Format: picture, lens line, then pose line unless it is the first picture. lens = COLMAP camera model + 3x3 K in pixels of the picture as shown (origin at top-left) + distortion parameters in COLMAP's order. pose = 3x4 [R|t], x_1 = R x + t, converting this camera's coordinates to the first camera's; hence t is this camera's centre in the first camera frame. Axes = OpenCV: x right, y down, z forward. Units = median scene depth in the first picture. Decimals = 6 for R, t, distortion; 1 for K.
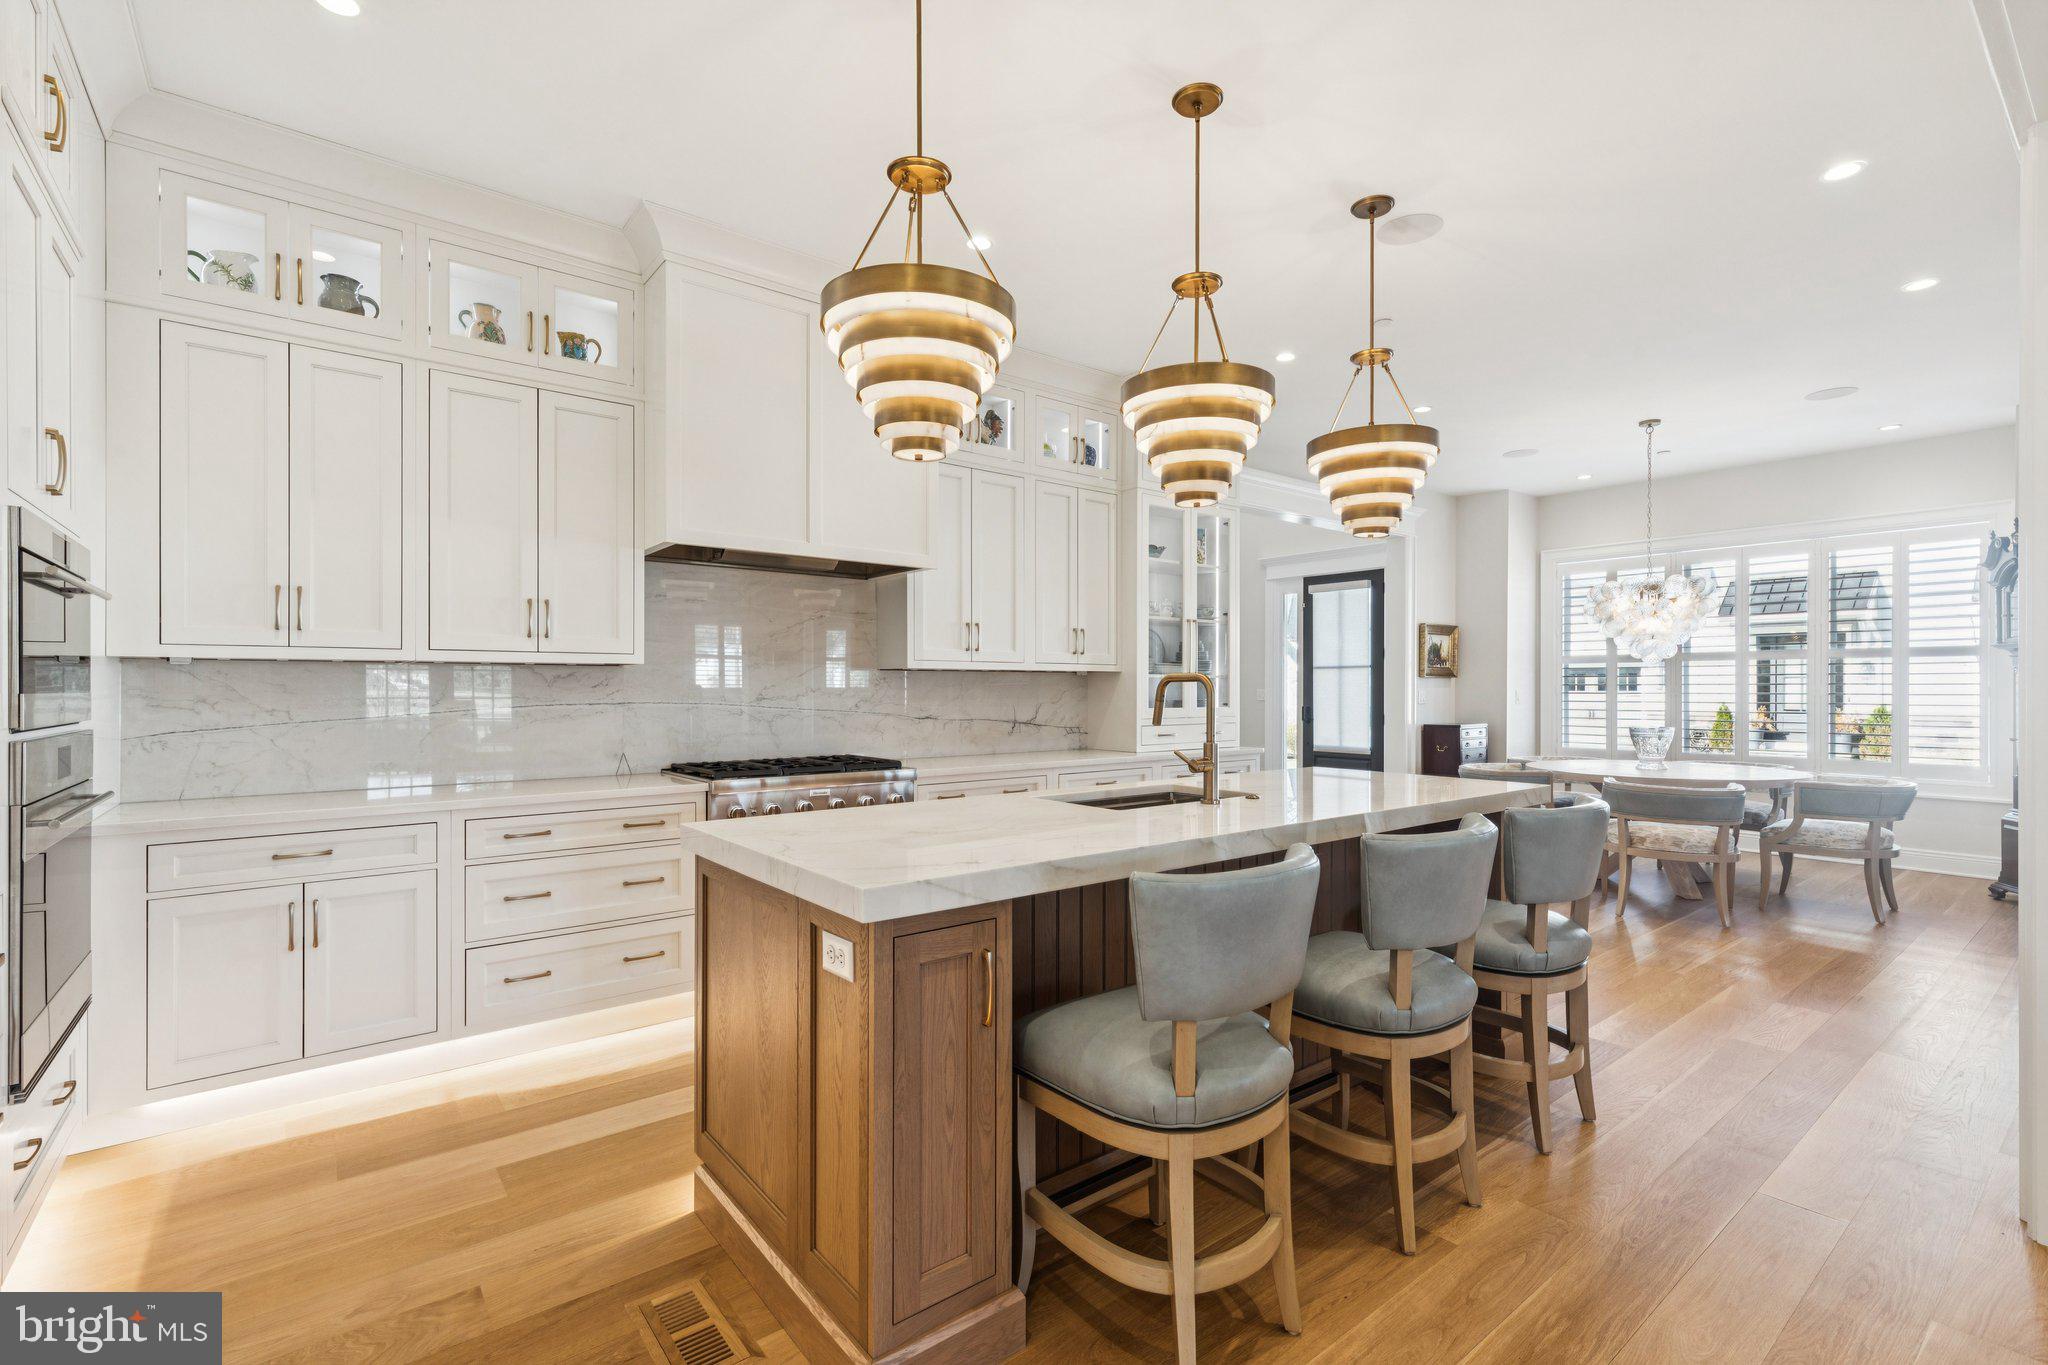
lens RADIAL K [[924.9, 0, 1024.4], [0, 924.9, 694.1], [0, 0, 1]] dist [0.020109, -0.006782]
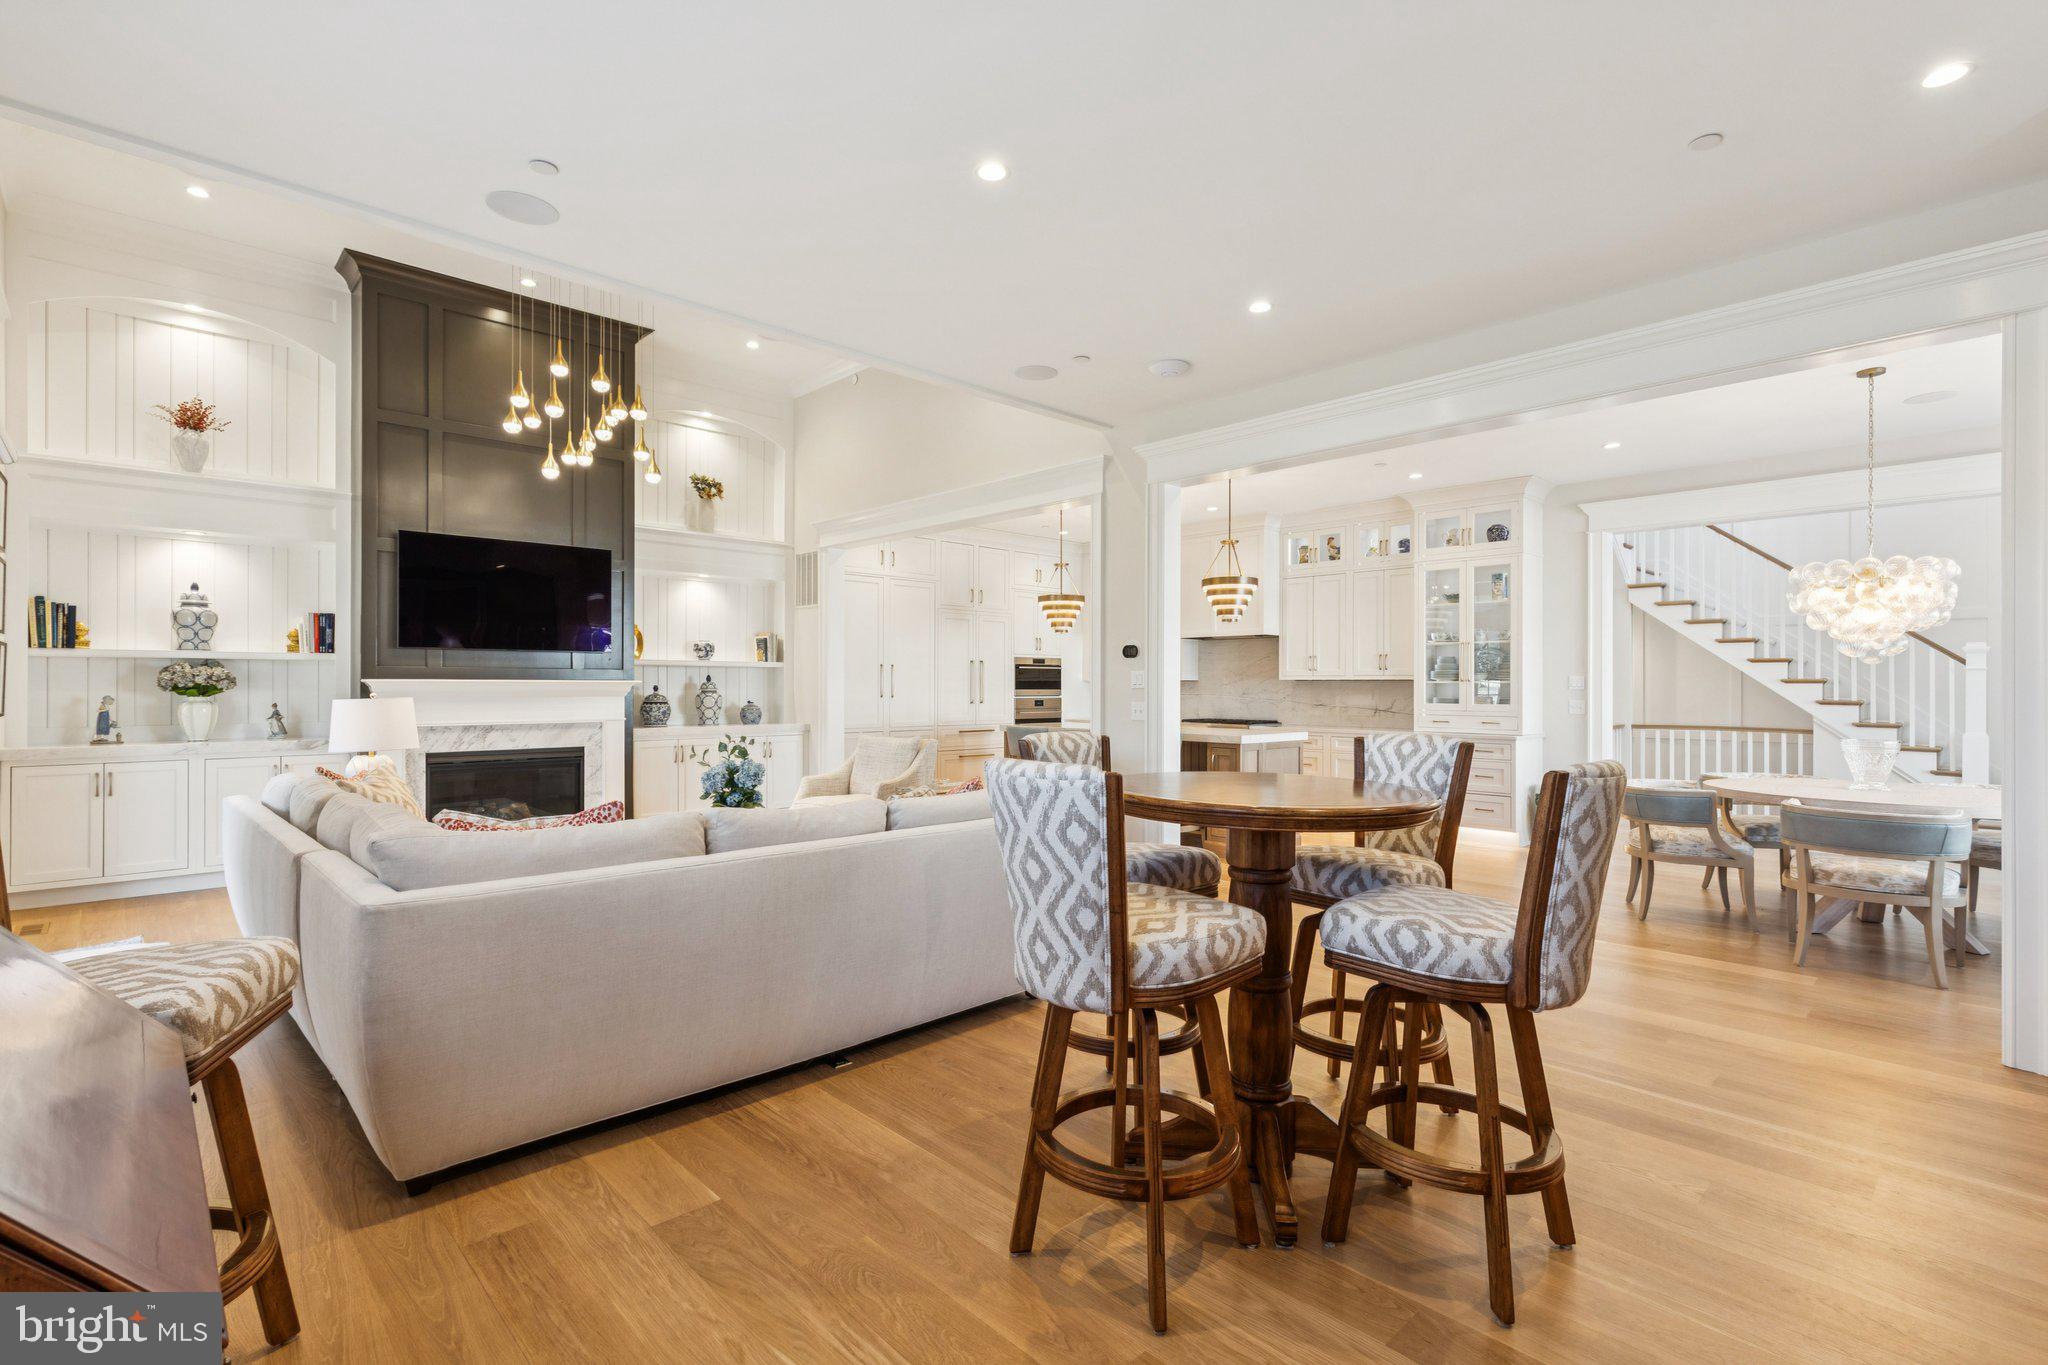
lens RADIAL K [[939.6, 0, 1030.6], [0, 939.6, 687.2], [0, 0, 1]] dist [0.003579, 0.000223]
pose [[0.097561, 0.000487, -0.995229, 2.569052], [-0.008825, 0.999961, -0.000376, -0.007686], [0.995190, 0.008820, 0.097562, 0.307358]]
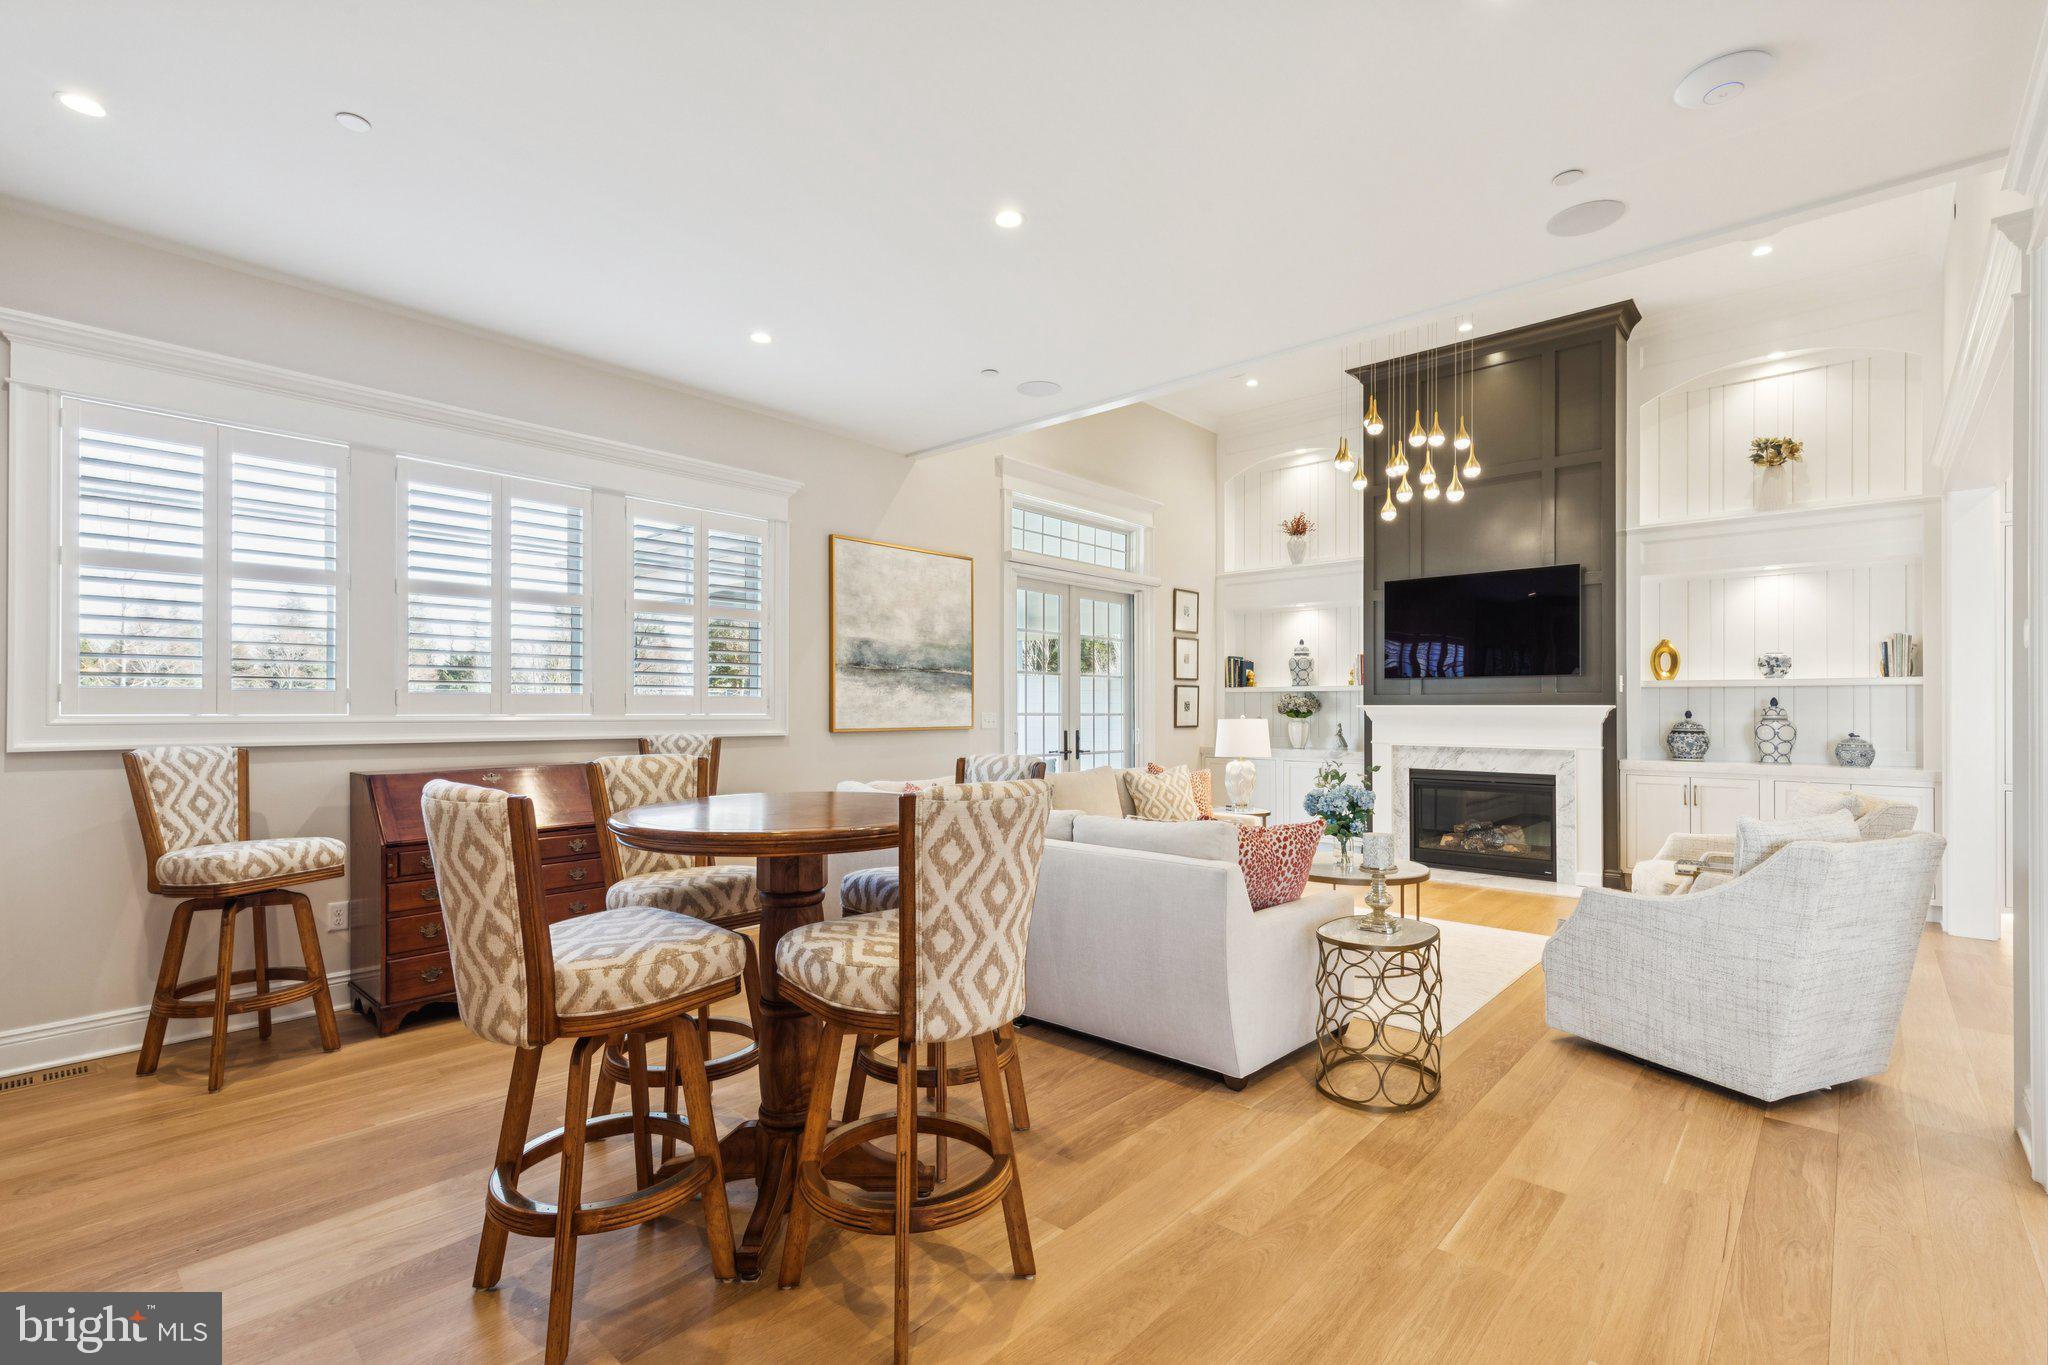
lens RADIAL K [[924.9, 0, 1024.4], [0, 924.9, 694.1], [0, 0, 1]] dist [0.020109, -0.006782]
pose [[-0.984715, -0.006918, -0.174039, 1.801658], [-0.005446, 0.999945, -0.008938, -0.015371], [0.174091, -0.007854, -0.984698, 1.319301]]
